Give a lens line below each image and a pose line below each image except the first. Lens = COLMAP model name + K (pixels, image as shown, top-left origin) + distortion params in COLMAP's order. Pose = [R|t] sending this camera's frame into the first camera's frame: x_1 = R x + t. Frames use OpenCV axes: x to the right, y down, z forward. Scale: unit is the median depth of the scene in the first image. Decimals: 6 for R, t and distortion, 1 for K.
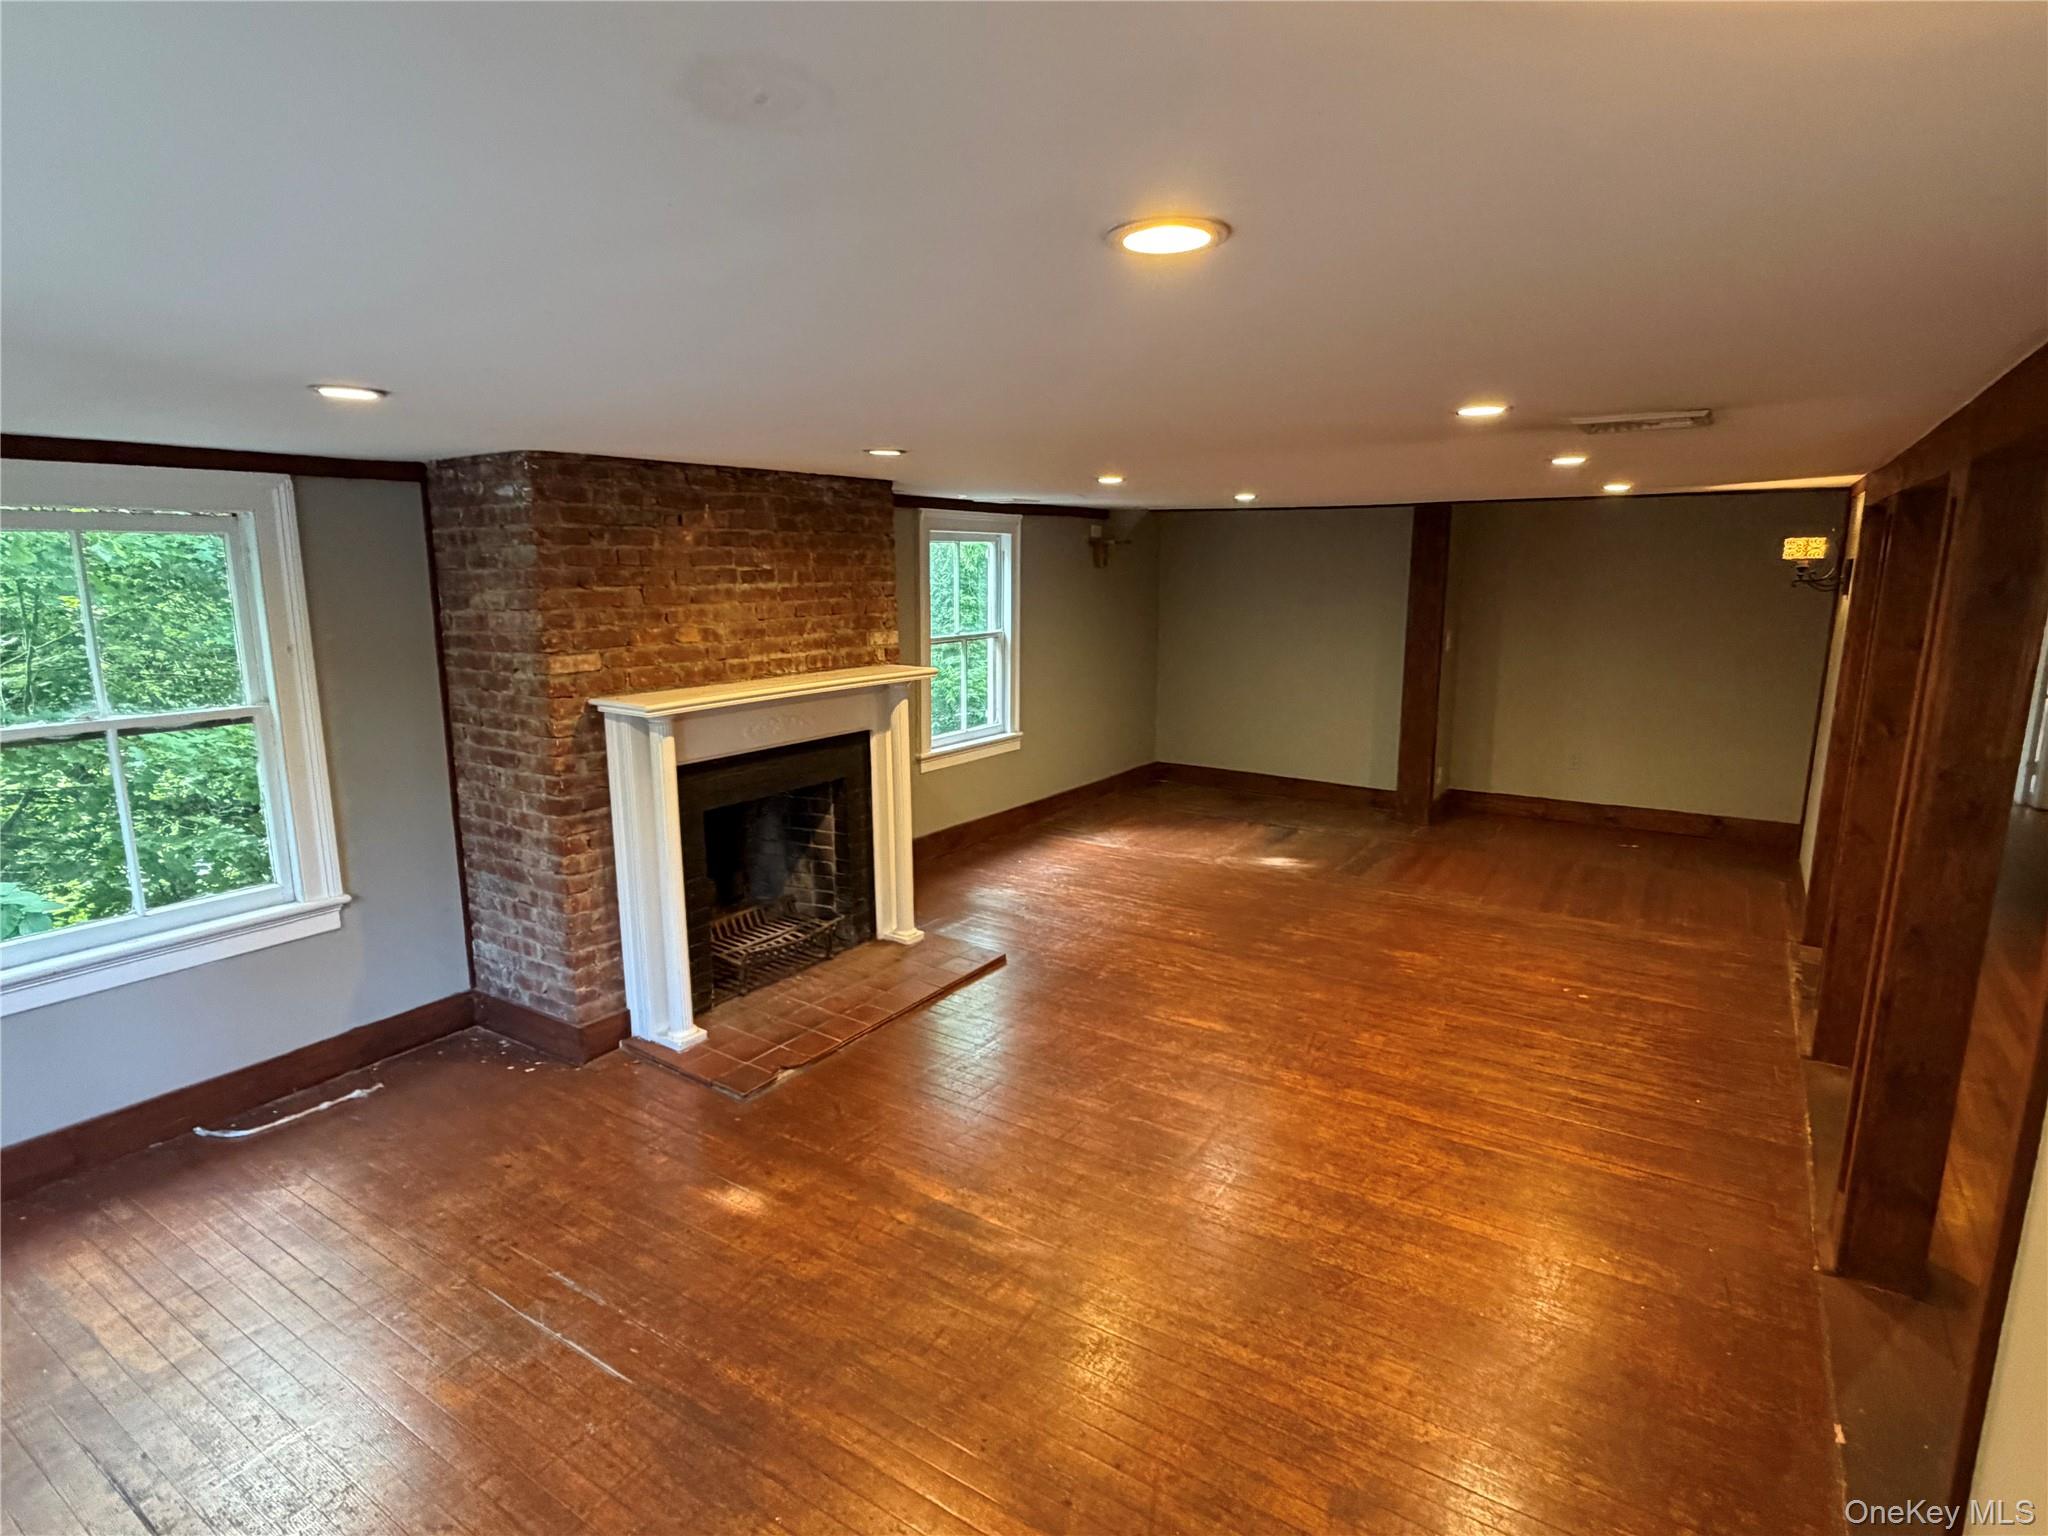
lens RADIAL K [[1066.3, 0, 1027.7], [0, 1066.3, 776.0], [0, 0, 1]] dist [0.001692, 0.001600]
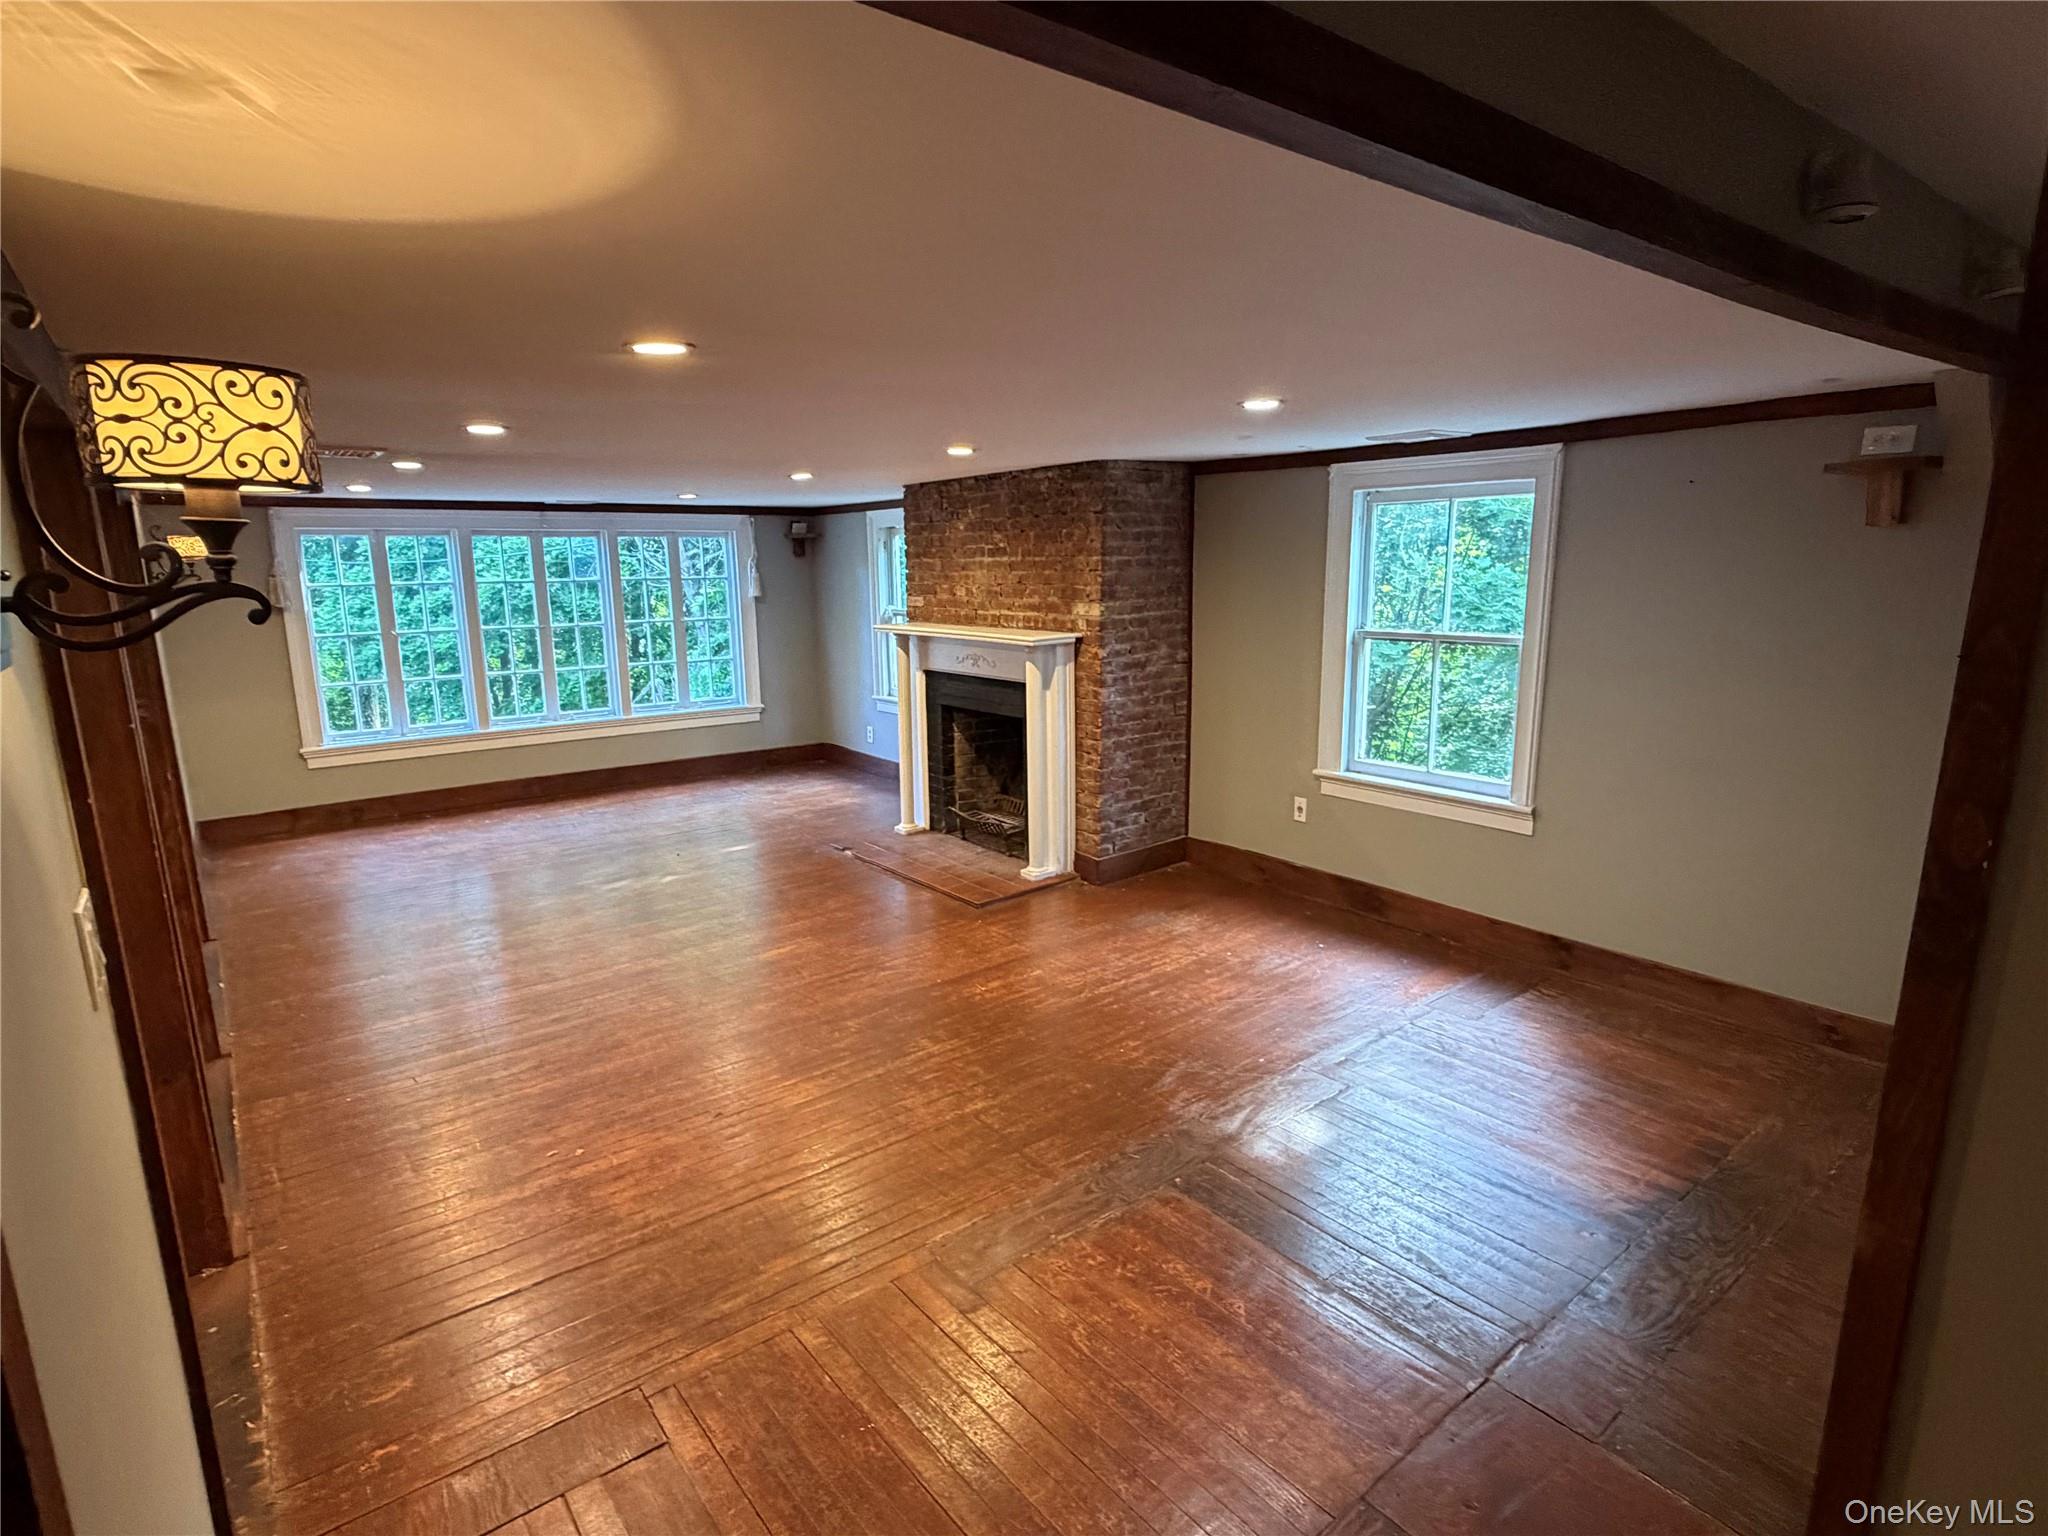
lens RADIAL K [[1066.3, 0, 1027.7], [0, 1066.3, 776.0], [0, 0, 1]] dist [0.001692, 0.001600]
pose [[-0.312308, 0.199769, -0.928739, 1.024136], [-0.167141, 0.950834, 0.260726, -0.268085], [0.935162, 0.236657, -0.263564, 1.414920]]
